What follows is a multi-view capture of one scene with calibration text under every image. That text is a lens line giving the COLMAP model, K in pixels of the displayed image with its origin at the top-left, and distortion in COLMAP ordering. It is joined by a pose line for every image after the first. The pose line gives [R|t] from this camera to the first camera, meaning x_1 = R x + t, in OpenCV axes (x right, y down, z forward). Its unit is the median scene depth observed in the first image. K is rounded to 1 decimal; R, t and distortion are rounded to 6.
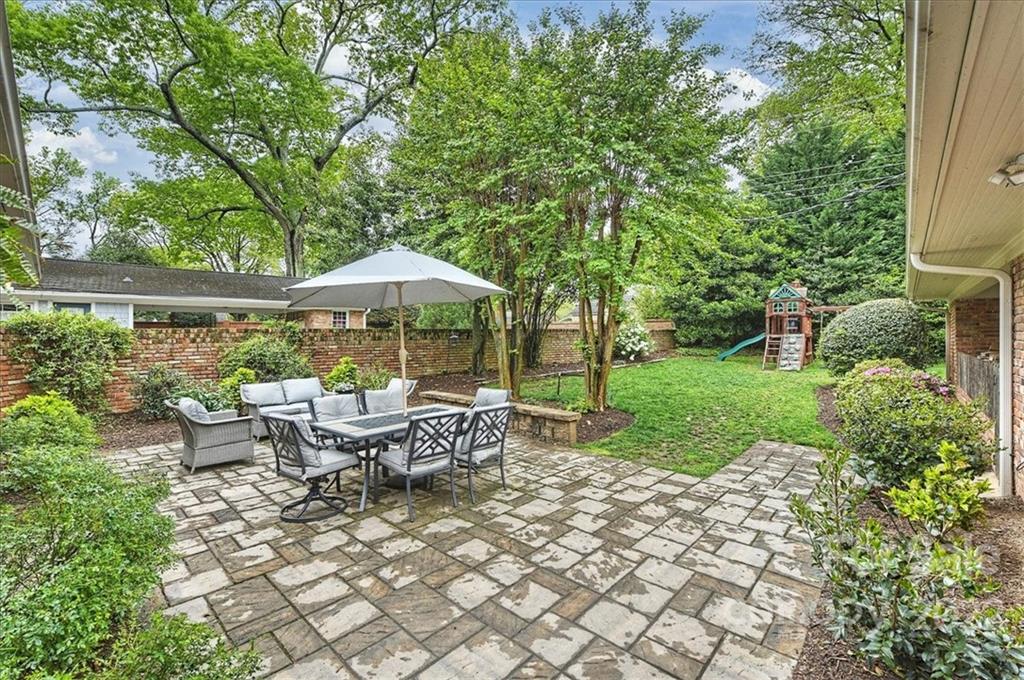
lens RADIAL K [[427.7, 0, 515.4], [0, 427.7, 337.4], [0, 0, 1]] dist [0.000700, -0.000186]
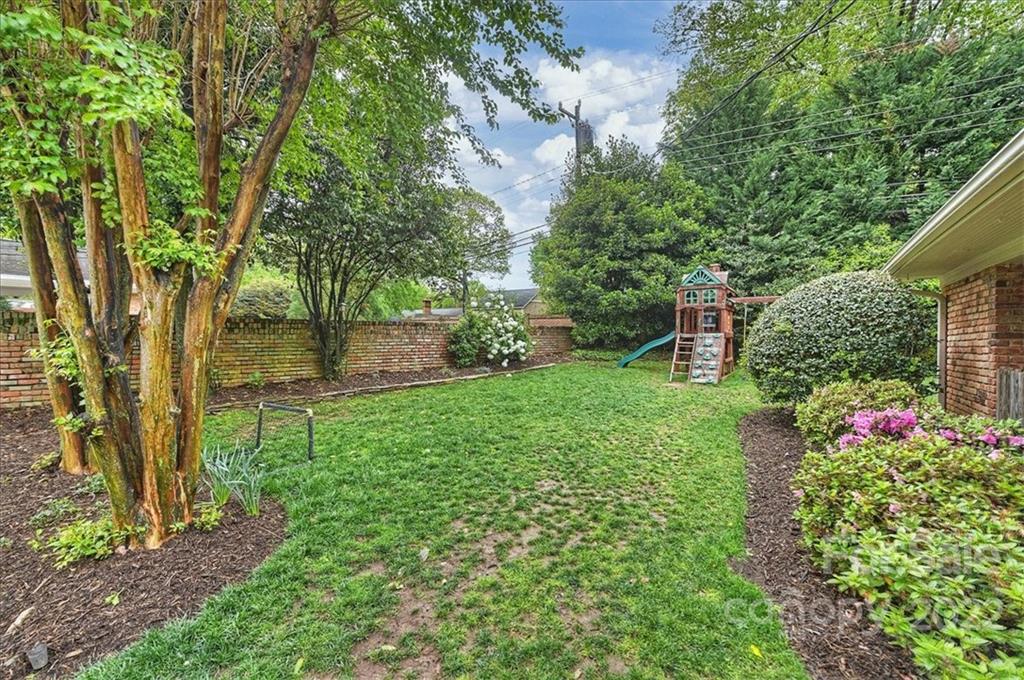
lens RADIAL K [[427.7, 0, 509.4], [0, 427.7, 339.3], [0, 0, 1]] dist [0.000700, -0.000186]
pose [[0.991518, 0.011758, 0.129437, 0.191848], [-0.012618, 0.999903, 0.005827, 0.002384], [-0.129356, -0.007411, 0.991571, 0.284162]]
